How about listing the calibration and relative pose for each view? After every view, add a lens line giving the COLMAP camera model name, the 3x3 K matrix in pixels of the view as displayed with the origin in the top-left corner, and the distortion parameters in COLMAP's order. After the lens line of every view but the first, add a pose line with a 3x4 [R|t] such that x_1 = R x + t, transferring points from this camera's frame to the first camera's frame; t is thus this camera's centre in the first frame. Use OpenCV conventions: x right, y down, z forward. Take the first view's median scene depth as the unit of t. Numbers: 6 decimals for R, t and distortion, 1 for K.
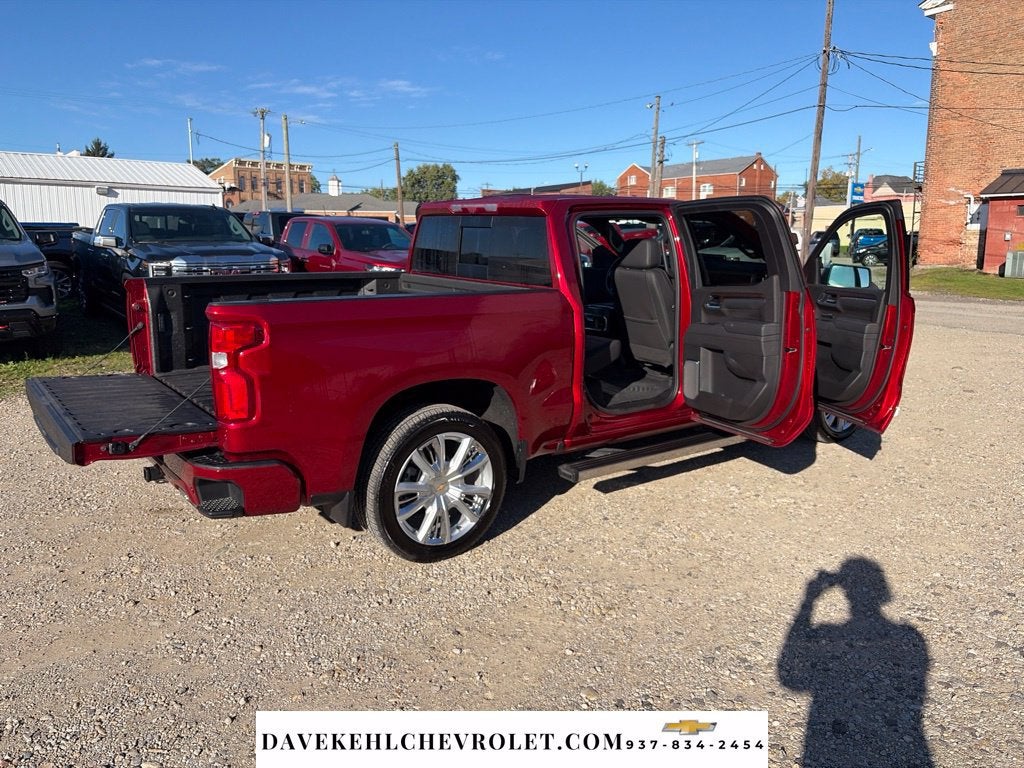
lens RADIAL K [[764.8, 0, 512.7], [0, 764.8, 380.3], [0, 0, 1]] dist [0.016730, -0.009743]
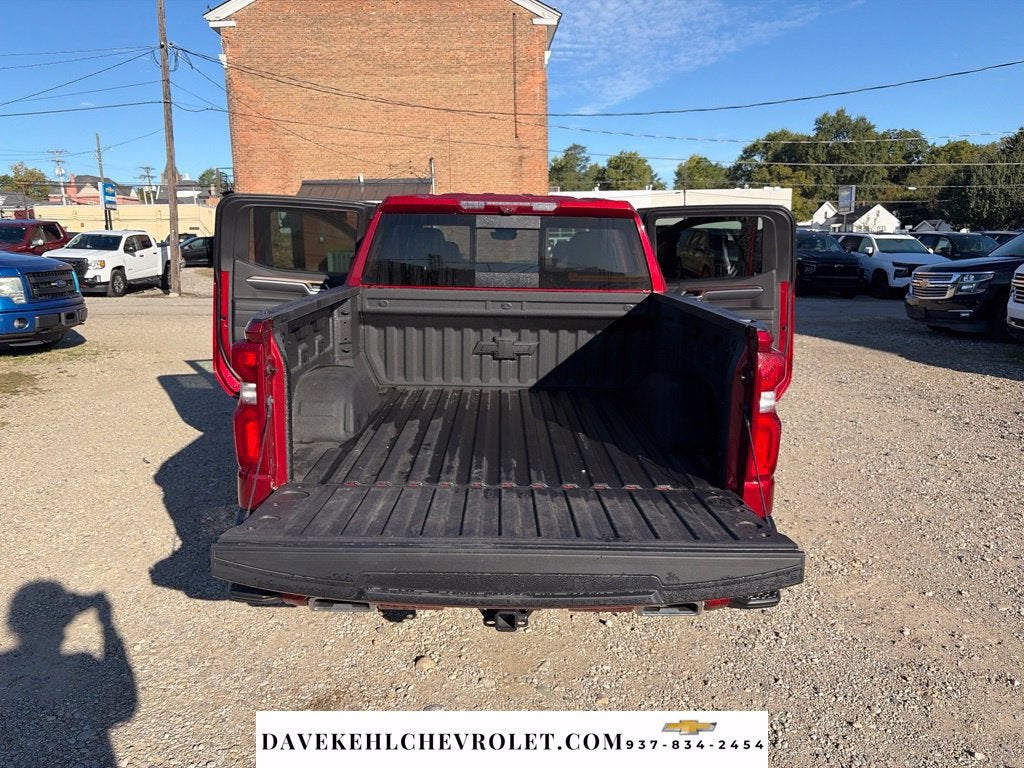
lens RADIAL K [[767.8, 0, 509.9], [0, 767.8, 382.9], [0, 0, 1]] dist [0.008545, 0.000036]
pose [[0.597813, -0.147882, 0.787878, -0.677390], [0.147512, 0.986347, 0.073207, -0.081444], [-0.787947, 0.072457, 0.611465, 0.428608]]
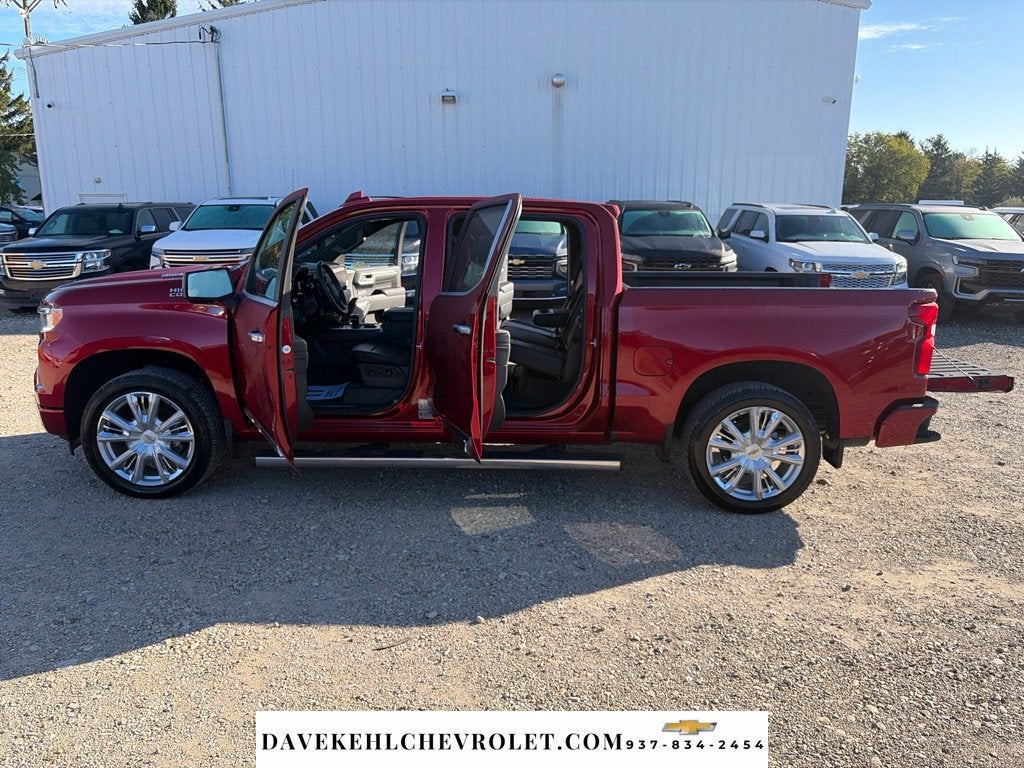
lens RADIAL K [[764.8, 0, 512.7], [0, 764.8, 380.3], [0, 0, 1]] dist [0.016730, -0.009743]
pose [[-0.775961, -0.143035, 0.614349, -0.590885], [0.106907, 0.930039, 0.351566, -0.360179], [-0.621655, 0.338480, -0.706383, 1.715962]]
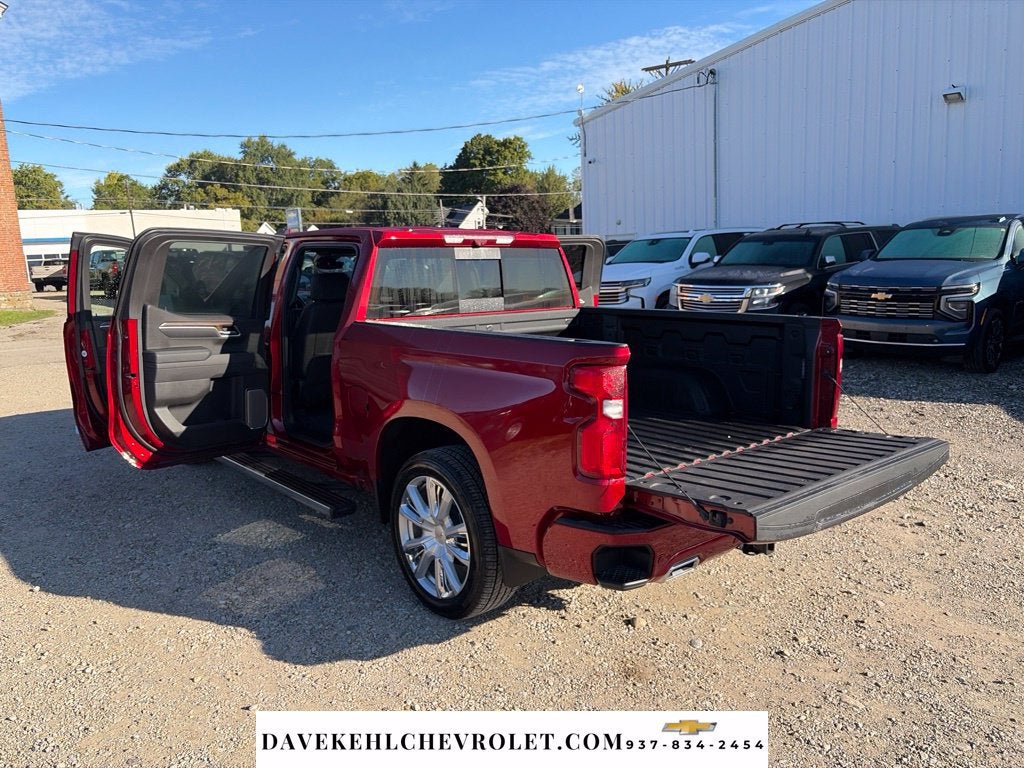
lens RADIAL K [[767.8, 0, 509.9], [0, 767.8, 382.9], [0, 0, 1]] dist [0.008545, 0.000036]
pose [[-0.049205, -0.166953, 0.984736, -0.919947], [0.210257, 0.962106, 0.173622, -0.188163], [-0.976407, 0.215591, -0.012238, 0.901869]]
